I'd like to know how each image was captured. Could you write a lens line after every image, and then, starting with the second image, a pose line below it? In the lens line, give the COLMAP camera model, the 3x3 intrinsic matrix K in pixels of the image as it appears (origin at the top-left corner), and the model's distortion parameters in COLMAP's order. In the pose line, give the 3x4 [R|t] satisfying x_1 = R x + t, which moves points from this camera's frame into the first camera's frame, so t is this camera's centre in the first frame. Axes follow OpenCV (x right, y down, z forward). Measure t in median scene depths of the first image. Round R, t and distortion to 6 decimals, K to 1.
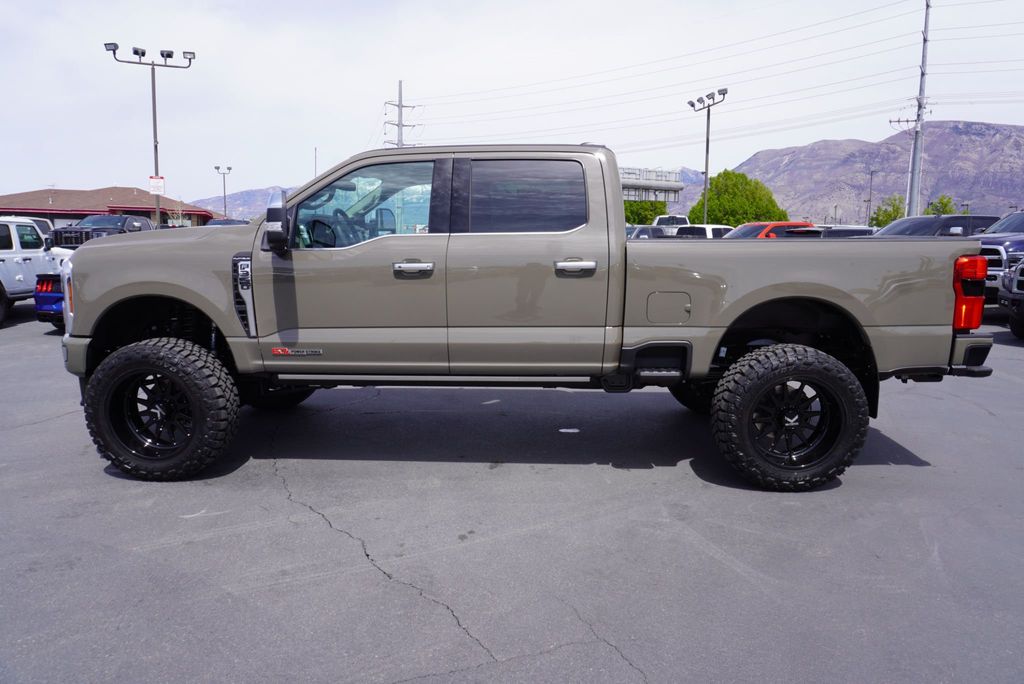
lens RADIAL K [[690.3, 0, 505.2], [0, 690.3, 342.5], [0, 0, 1]] dist [-0.039804, 0.039397]
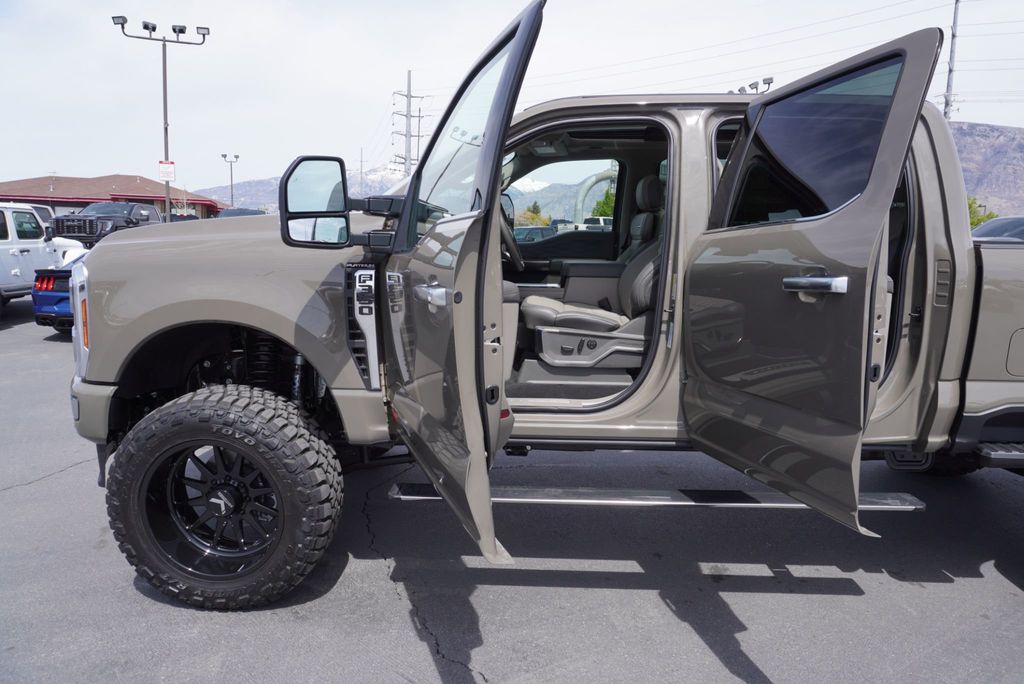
lens RADIAL K [[689.5, 0, 512.0], [0, 689.5, 342.0], [0, 0, 1]] dist [-0.045743, 0.033886]
pose [[0.999879, 0.012243, 0.009583, -0.221562], [-0.012318, 0.999894, 0.007732, -0.051410], [-0.009487, -0.007850, 0.999924, 0.328813]]
